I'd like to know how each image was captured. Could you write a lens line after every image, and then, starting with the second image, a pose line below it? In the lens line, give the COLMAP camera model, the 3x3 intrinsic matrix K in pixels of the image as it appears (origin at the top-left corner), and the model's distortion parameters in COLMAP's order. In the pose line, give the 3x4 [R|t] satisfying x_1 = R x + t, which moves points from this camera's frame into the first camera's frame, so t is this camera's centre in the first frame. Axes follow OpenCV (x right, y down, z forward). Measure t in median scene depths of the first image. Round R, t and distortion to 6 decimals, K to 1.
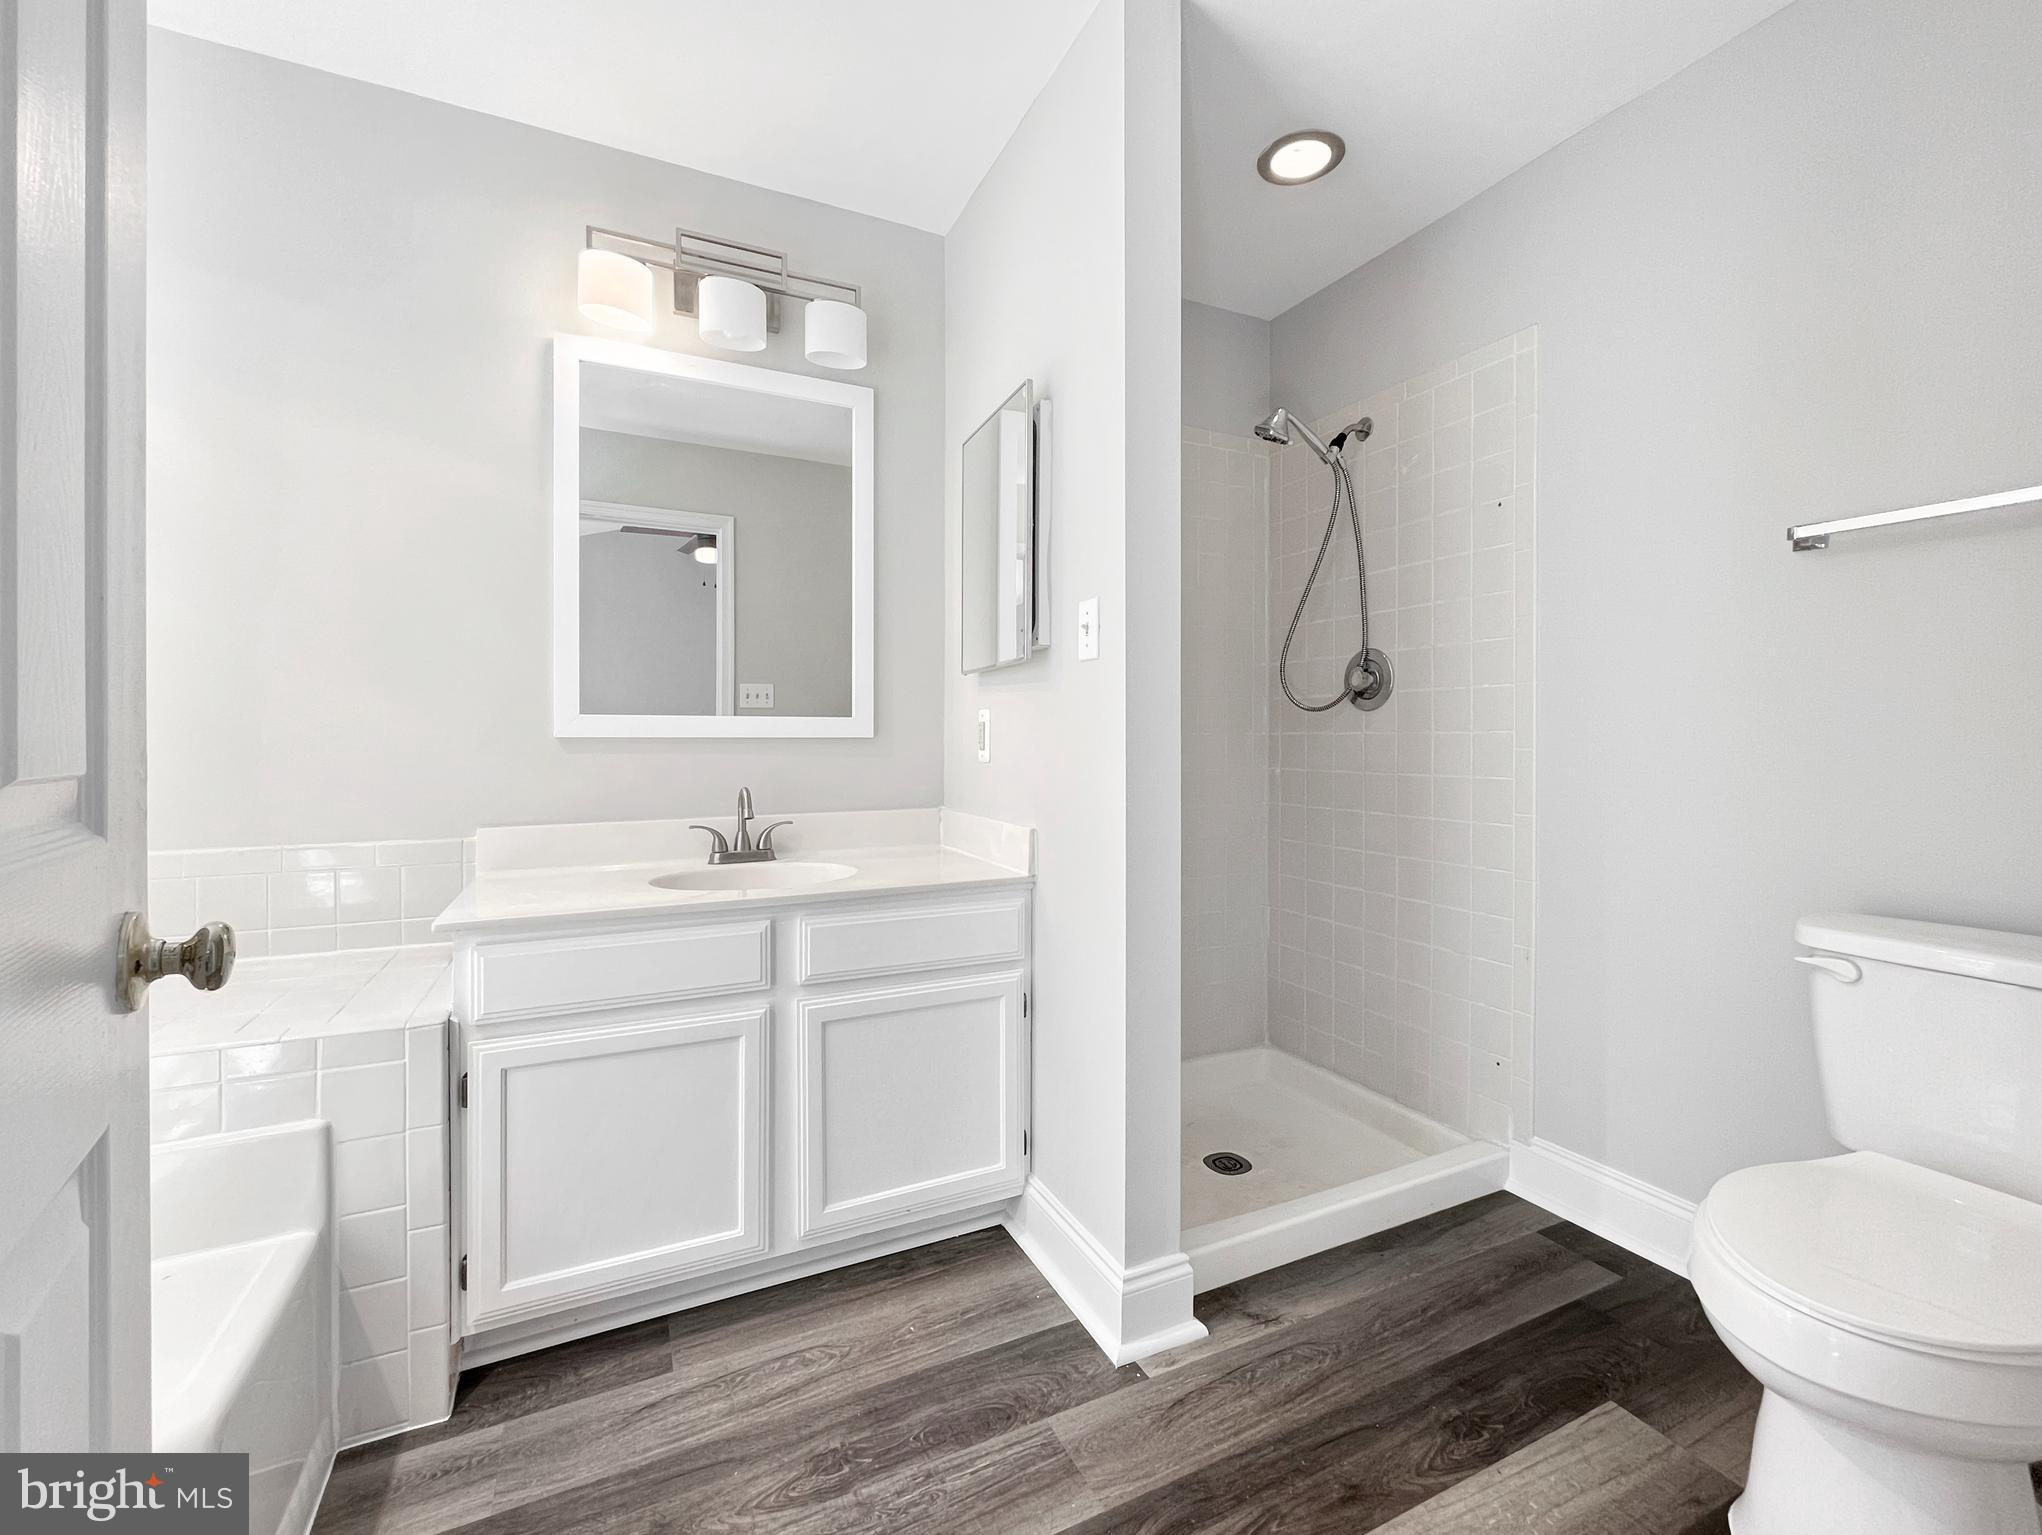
lens RADIAL K [[840.4, 0, 1021.7], [0, 840.4, 746.2], [0, 0, 1]] dist [-0.001887, -0.000492]
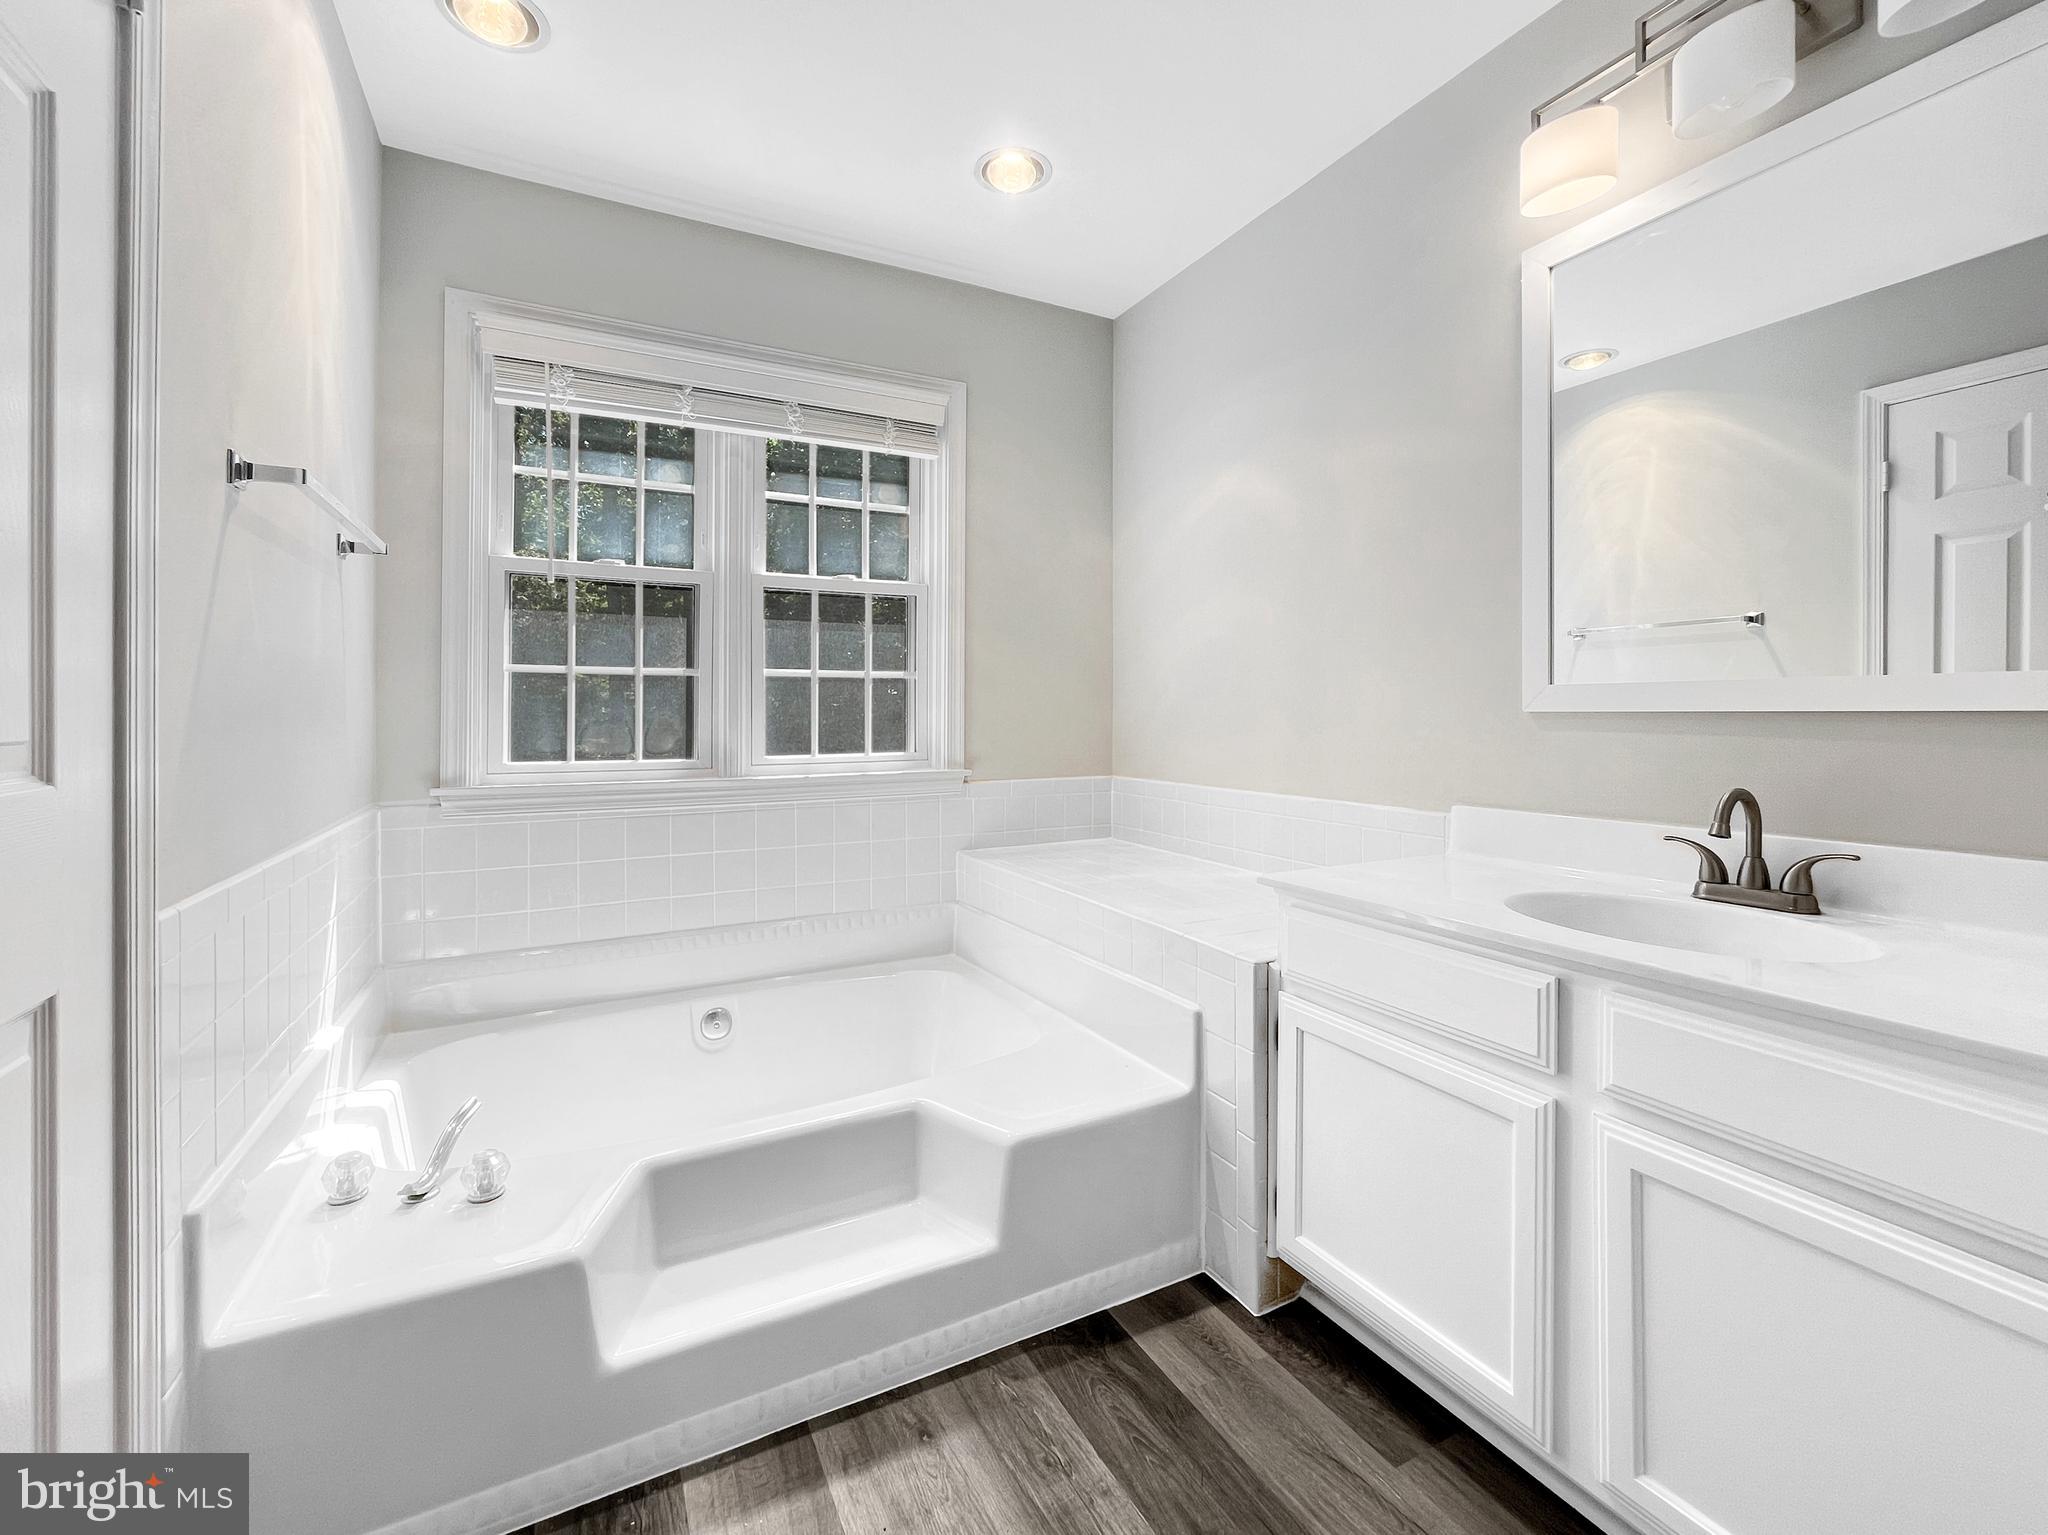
lens RADIAL K [[864.9, 0, 1027.4], [0, 864.9, 715.0], [0, 0, 1]] dist [-0.004983, -0.000032]
pose [[0.035632, -0.000707, -0.999365, 0.450357], [-0.008340, 0.999965, -0.001005, -0.002849], [0.999330, 0.008371, 0.035625, 0.623204]]
